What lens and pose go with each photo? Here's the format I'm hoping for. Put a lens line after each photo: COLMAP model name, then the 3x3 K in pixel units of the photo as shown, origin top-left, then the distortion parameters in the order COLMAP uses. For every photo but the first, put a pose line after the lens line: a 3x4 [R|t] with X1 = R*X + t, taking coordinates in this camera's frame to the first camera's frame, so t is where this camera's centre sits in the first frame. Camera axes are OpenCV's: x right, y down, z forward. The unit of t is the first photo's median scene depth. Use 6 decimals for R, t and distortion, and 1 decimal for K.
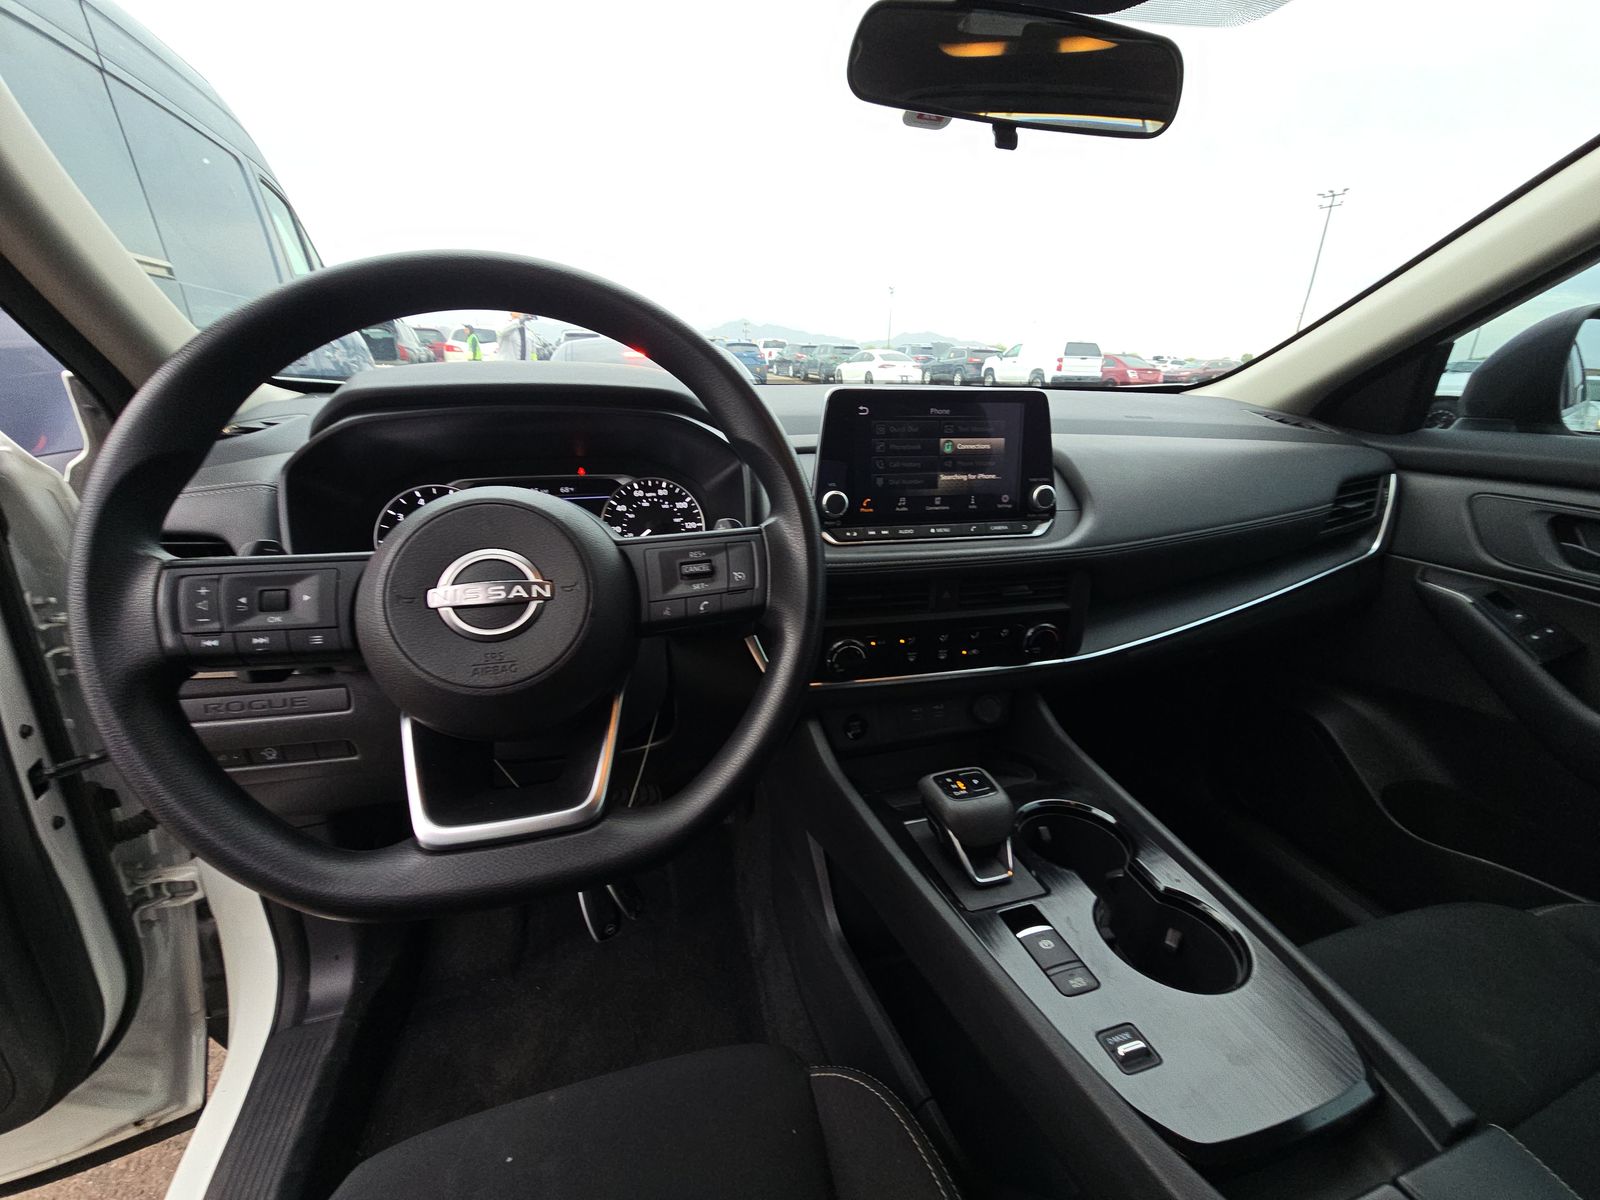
lens RADIAL K [[649.3, 0, 807.3], [0, 649.3, 610.3], [0, 0, 1]] dist [0.012503, -0.011714]
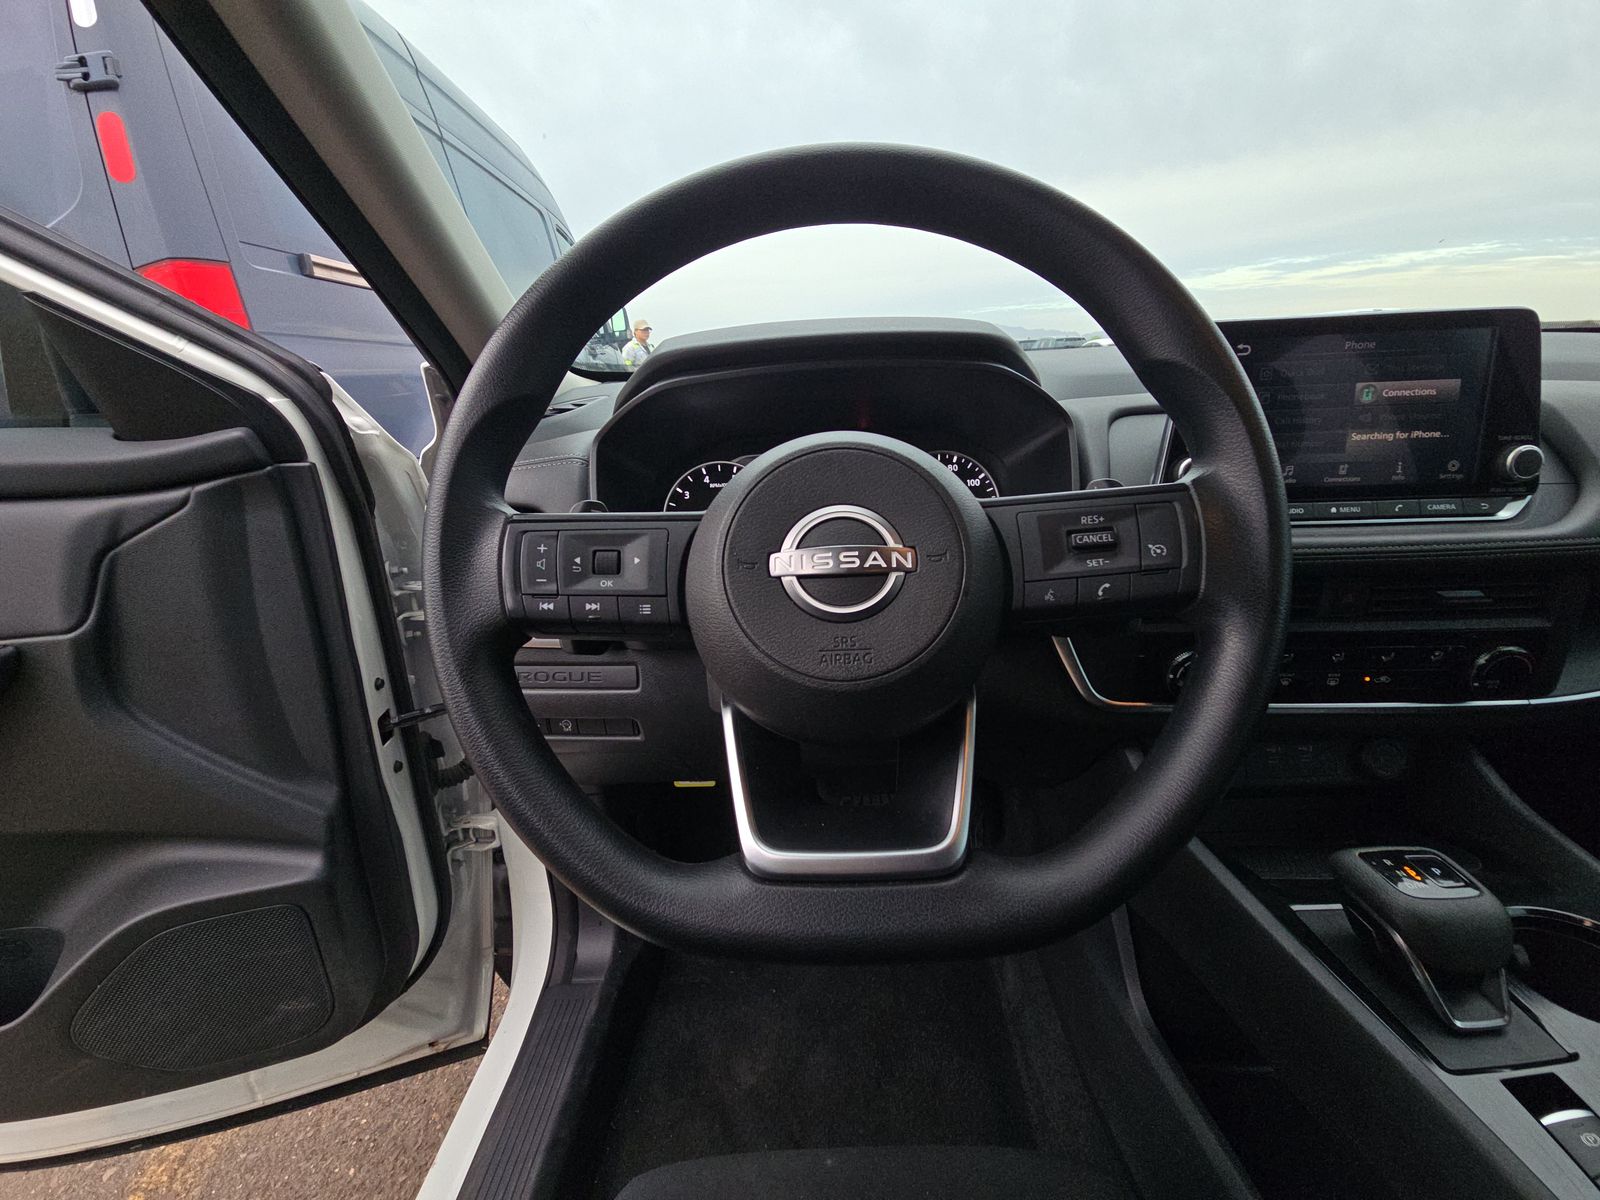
lens RADIAL K [[649.3, 0, 807.3], [0, 649.3, 610.3], [0, 0, 1]] dist [0.012503, -0.011714]
pose [[0.952430, 0.047472, -0.301039, -0.164307], [-0.048807, 0.998803, 0.003088, 0.019211], [0.300825, 0.011752, 0.953607, 0.136517]]
